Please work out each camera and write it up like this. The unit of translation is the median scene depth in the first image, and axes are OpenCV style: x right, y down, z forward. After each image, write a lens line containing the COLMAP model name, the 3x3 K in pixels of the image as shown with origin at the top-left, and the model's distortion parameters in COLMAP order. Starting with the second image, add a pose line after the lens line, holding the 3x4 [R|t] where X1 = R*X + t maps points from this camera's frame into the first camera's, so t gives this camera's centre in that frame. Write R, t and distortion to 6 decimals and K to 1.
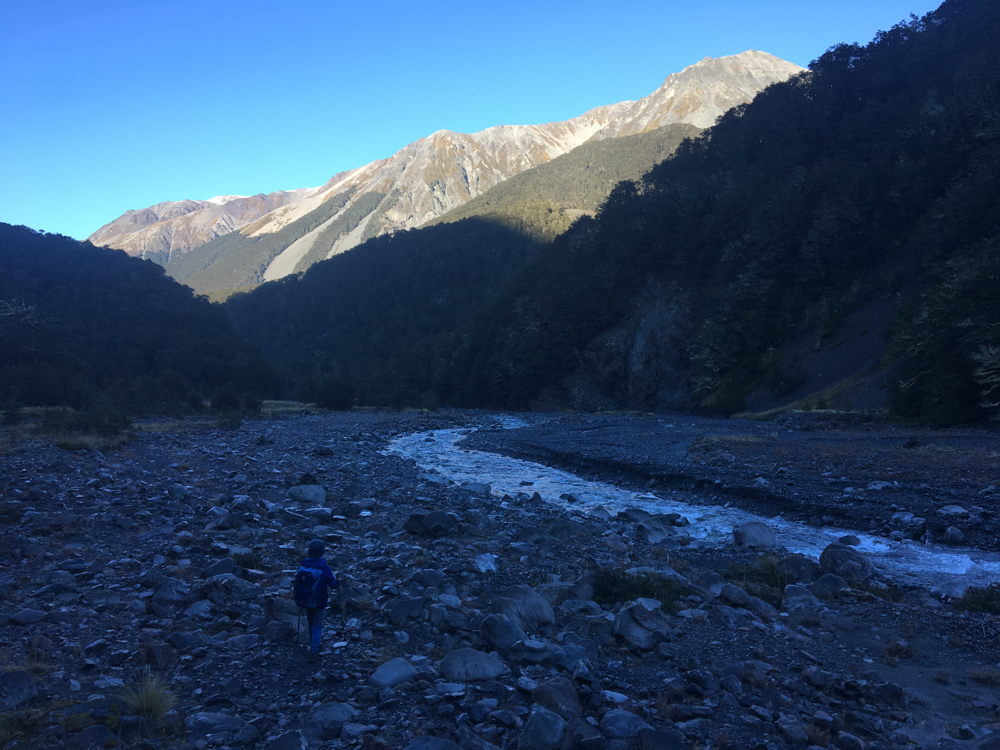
lens RADIAL K [[839.1, 0, 500.0], [0, 839.1, 375.0], [0, 0, 1]] dist [0.111871, -0.179522]
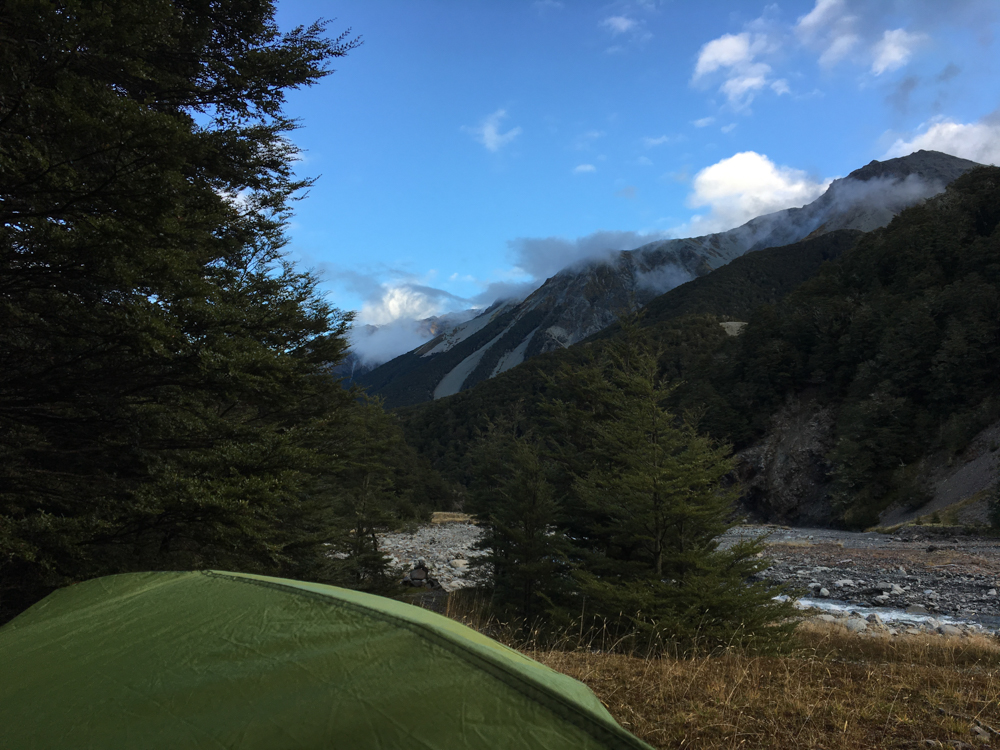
lens RADIAL K [[834.5, 0, 500.0], [0, 834.5, 375.0], [0, 0, 1]] dist [0.109077, -0.178377]
pose [[0.981232, -0.028641, -0.190691, 0.026357], [0.003080, 0.991110, -0.133011, -0.002499], [0.192805, 0.129927, 0.972597, -0.096843]]
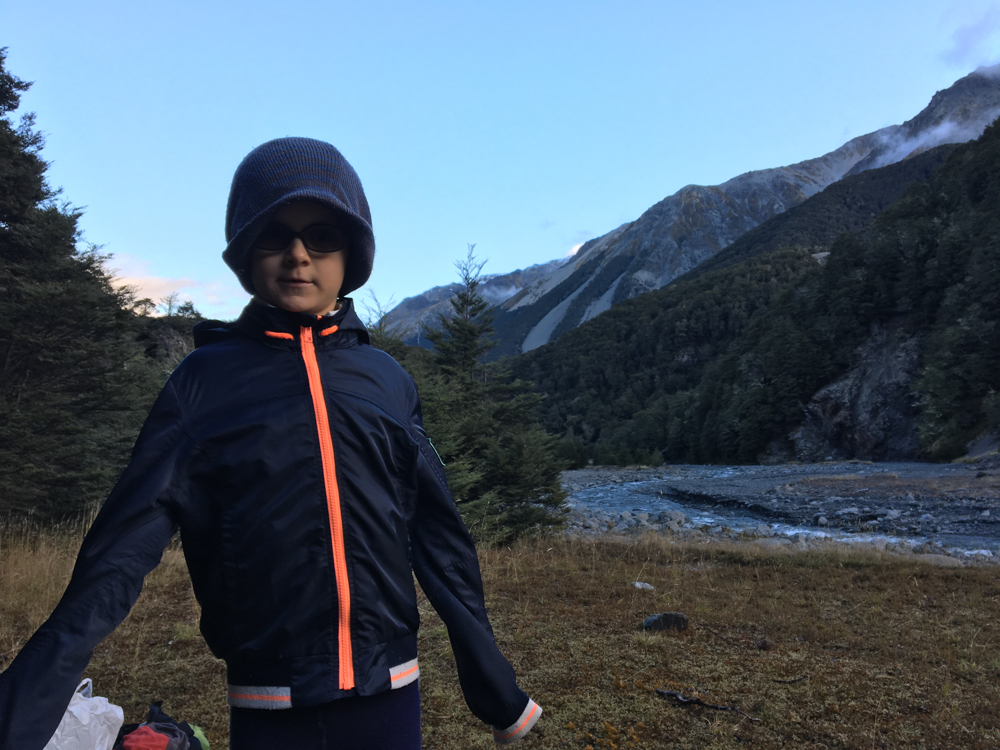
lens RADIAL K [[839.1, 0, 500.0], [0, 839.1, 375.0], [0, 0, 1]] dist [0.111871, -0.179522]
pose [[0.952213, -0.073763, -0.296395, 0.051357], [0.052359, 0.995457, -0.079528, -0.000556], [0.300915, 0.060208, 0.951748, -0.100100]]
